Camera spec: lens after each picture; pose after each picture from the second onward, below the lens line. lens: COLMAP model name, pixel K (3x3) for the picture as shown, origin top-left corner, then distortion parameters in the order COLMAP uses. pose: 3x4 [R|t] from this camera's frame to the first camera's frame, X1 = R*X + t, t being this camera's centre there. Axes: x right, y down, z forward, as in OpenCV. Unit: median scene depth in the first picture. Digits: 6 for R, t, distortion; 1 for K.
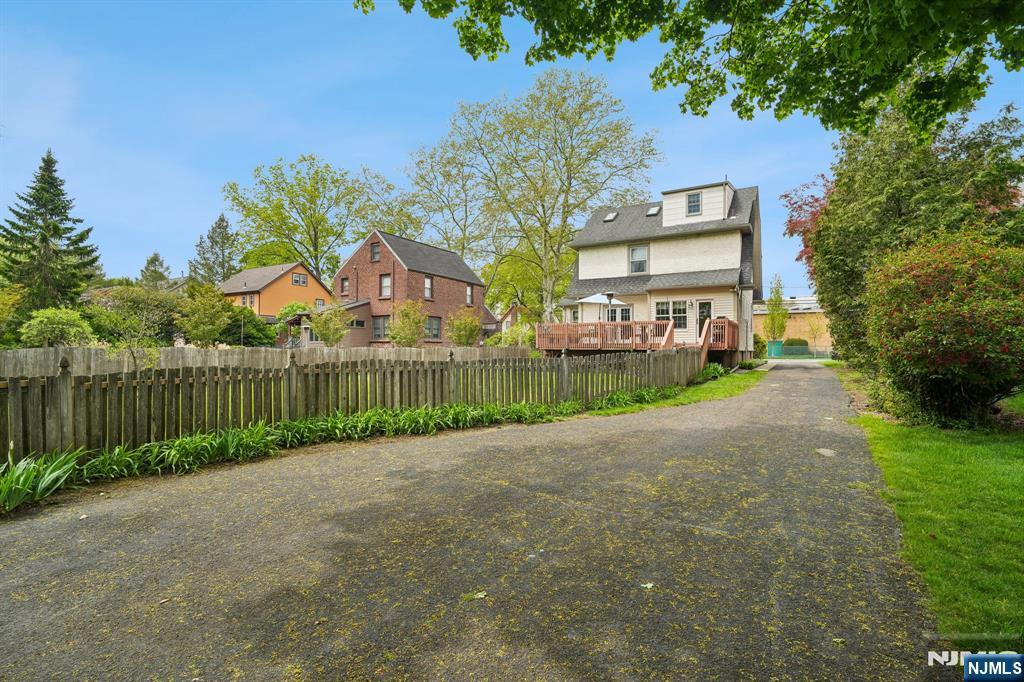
lens RADIAL K [[479.1, 0, 532.2], [0, 479.1, 348.8], [0, 0, 1]] dist [-0.002359, -0.001679]
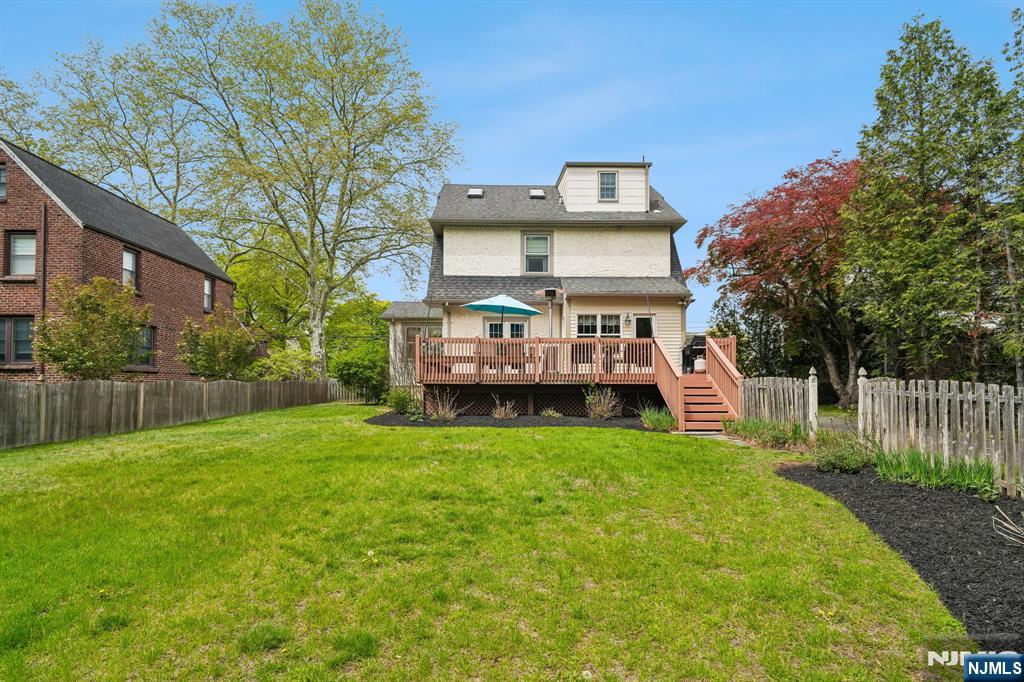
lens RADIAL K [[479.1, 0, 520.8], [0, 479.1, 385.4], [0, 0, 1]] dist [-0.002359, -0.001679]
pose [[0.860363, -0.004265, 0.509665, -0.151804], [0.001353, 0.999981, 0.006084, 0.000183], [-0.509681, -0.004545, 0.860352, 0.417274]]
